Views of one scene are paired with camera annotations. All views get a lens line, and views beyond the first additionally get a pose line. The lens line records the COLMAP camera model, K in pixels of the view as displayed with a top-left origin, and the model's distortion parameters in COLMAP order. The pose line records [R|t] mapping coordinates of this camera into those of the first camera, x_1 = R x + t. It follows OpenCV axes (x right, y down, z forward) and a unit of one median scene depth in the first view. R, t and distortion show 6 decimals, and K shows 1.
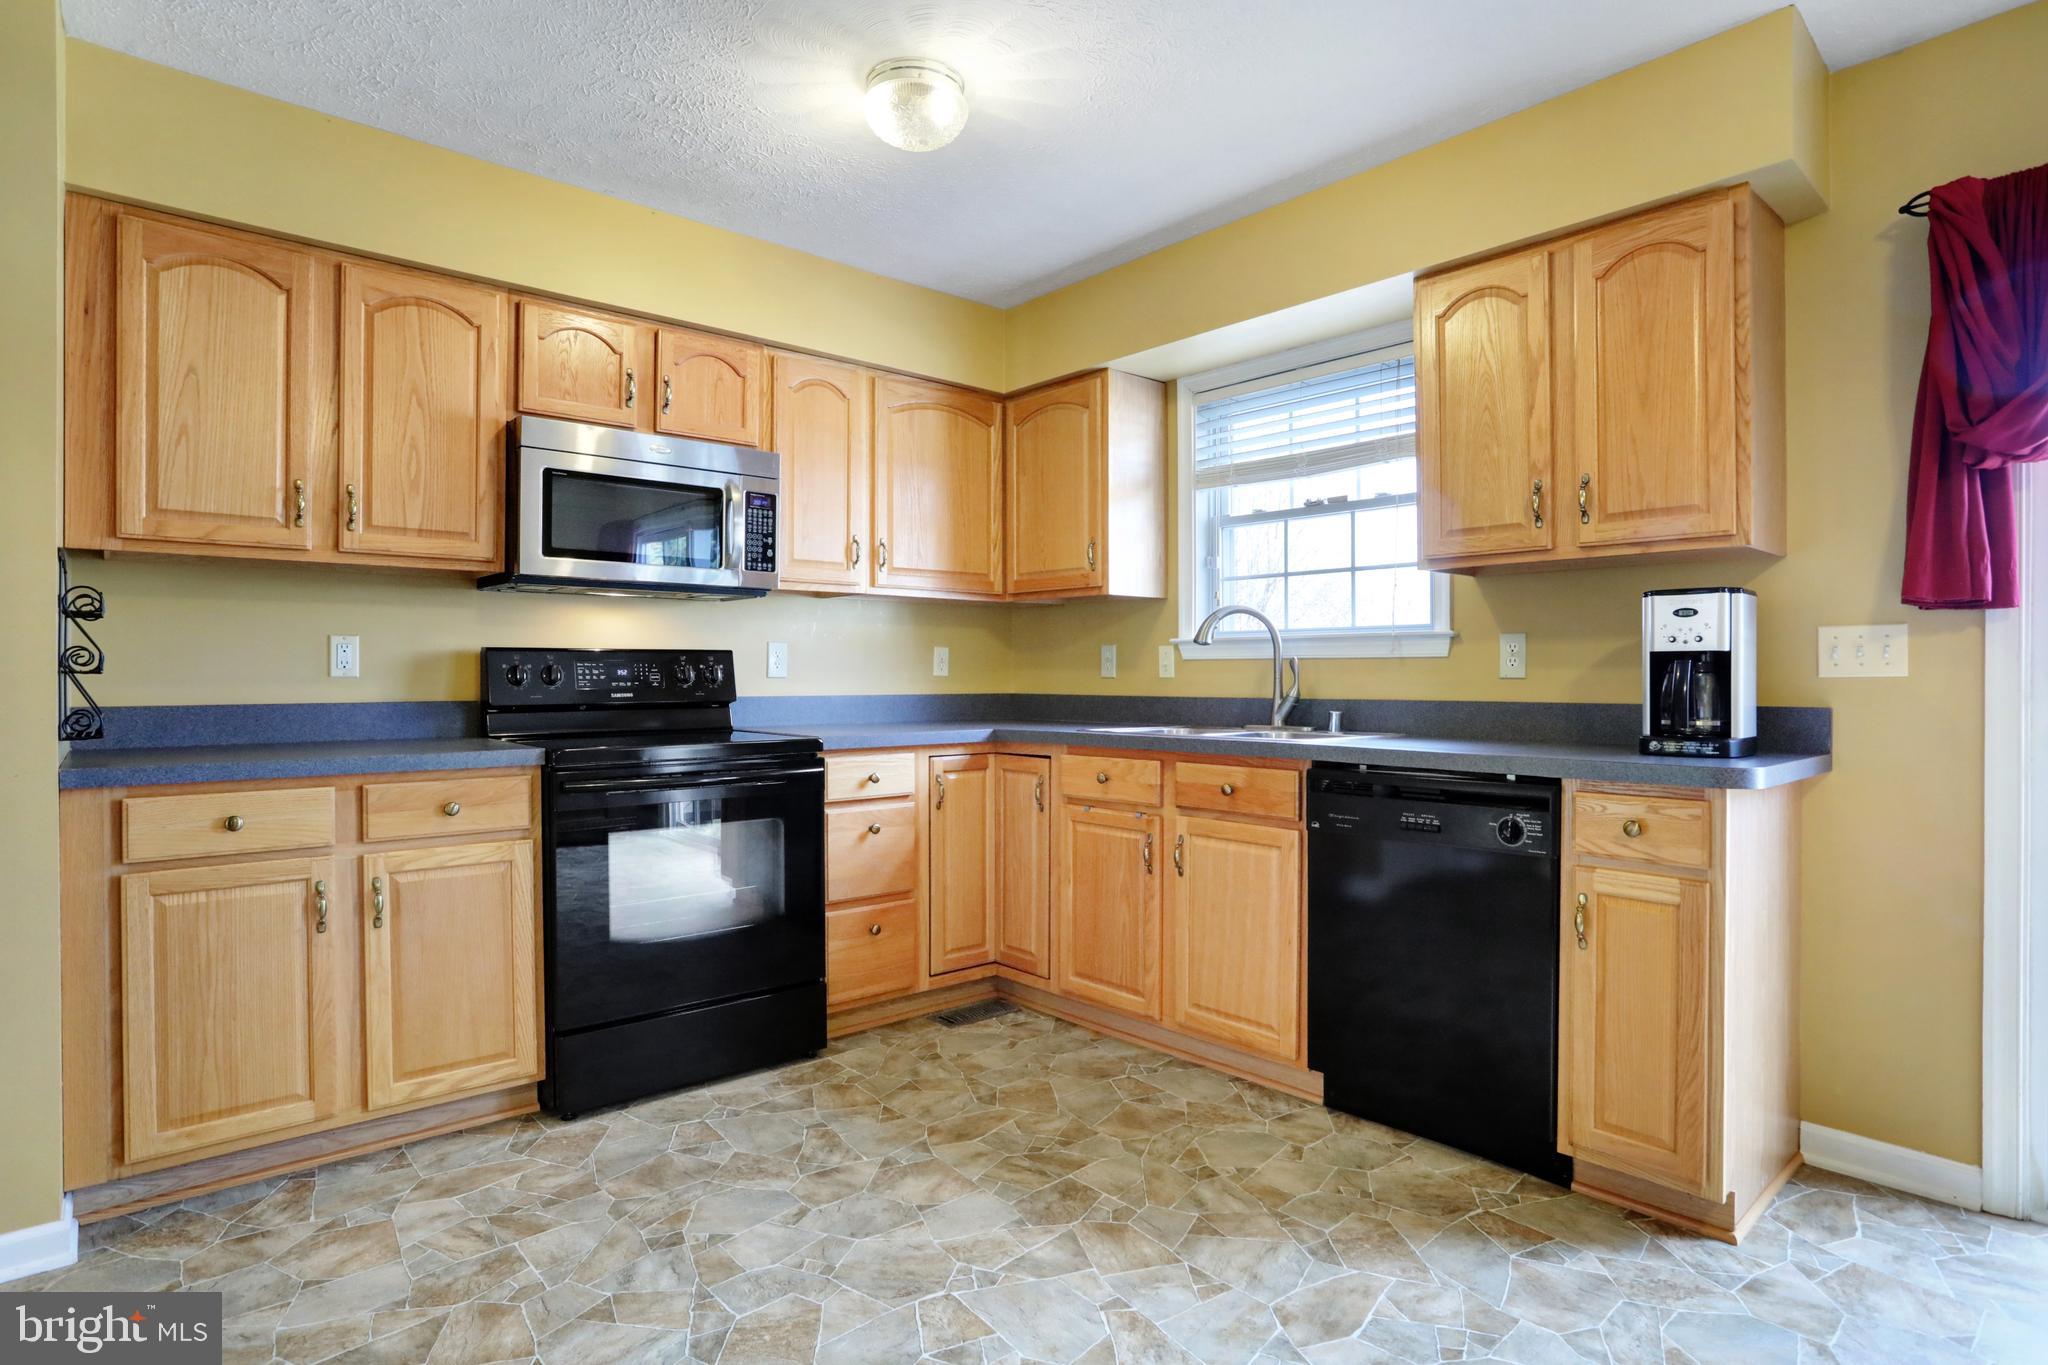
lens RADIAL K [[1078.3, 0, 1031.4], [0, 1078.3, 675.3], [0, 0, 1]] dist [-0.061412, 0.038477]
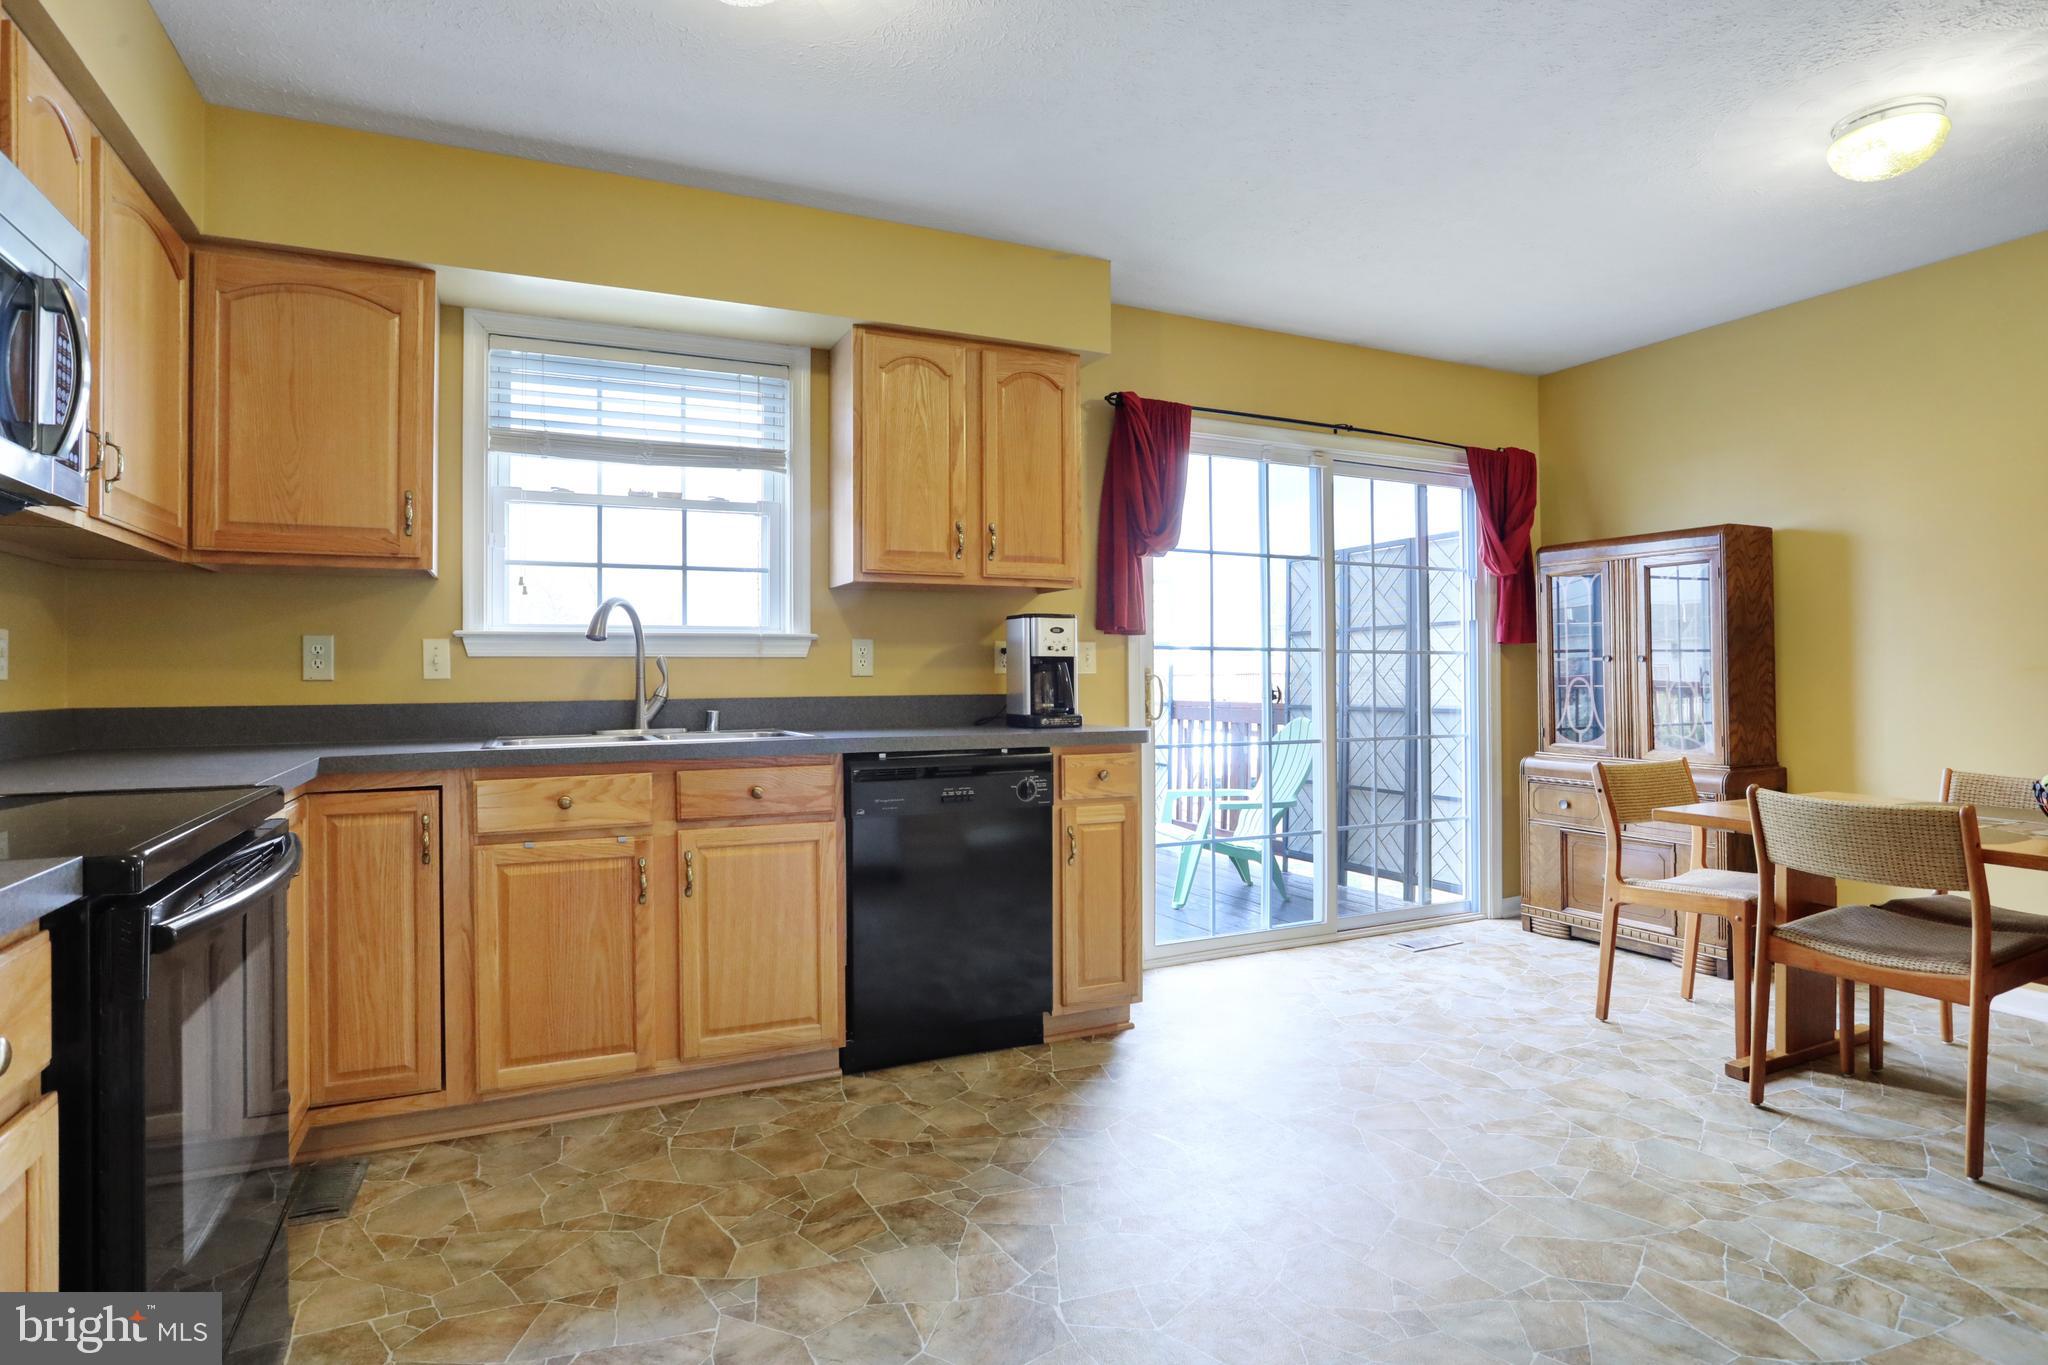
lens RADIAL K [[1078.3, 0, 1031.4], [0, 1078.3, 675.3], [0, 0, 1]] dist [-0.061412, 0.038477]
pose [[0.283152, -0.003257, 0.959069, -0.693312], [0.005248, 0.999985, 0.001847, 0.000420], [-0.959061, 0.004510, 0.283165, 0.505462]]
